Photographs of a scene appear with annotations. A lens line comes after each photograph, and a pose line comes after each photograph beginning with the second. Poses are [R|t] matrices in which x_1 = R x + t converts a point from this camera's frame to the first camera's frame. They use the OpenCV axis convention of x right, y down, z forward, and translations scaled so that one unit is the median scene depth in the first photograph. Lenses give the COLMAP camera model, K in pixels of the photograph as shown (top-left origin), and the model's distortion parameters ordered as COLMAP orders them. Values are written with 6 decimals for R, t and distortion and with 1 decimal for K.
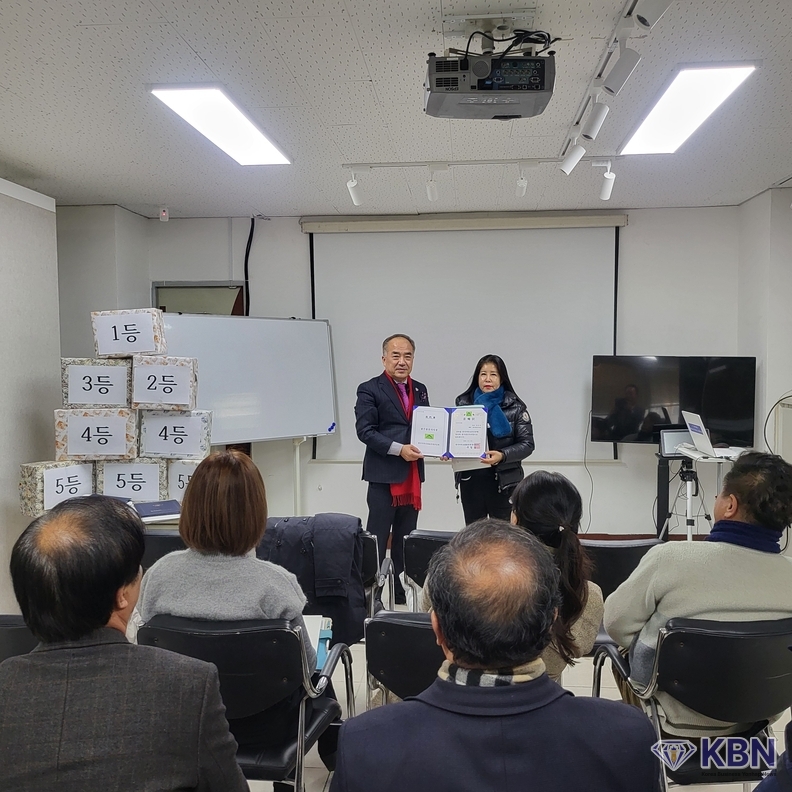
lens RADIAL K [[775.4, 0, 415.7], [0, 775.4, 396.6], [0, 0, 1]] dist [0.058920, -0.017607]
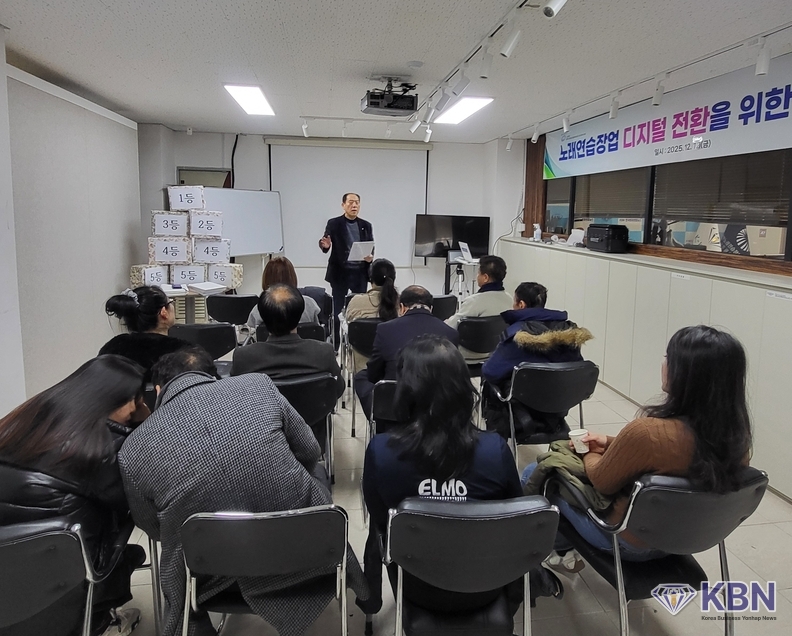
lens RADIAL K [[475.7, 0, 395.0], [0, 475.7, 250.0], [0, 0, 1]] dist [0.001241, -0.000400]
pose [[0.975836, 0.007056, 0.218390, -0.125191], [-0.015104, 0.999266, 0.035203, -0.003167], [-0.217981, -0.037651, 0.975226, -0.263443]]
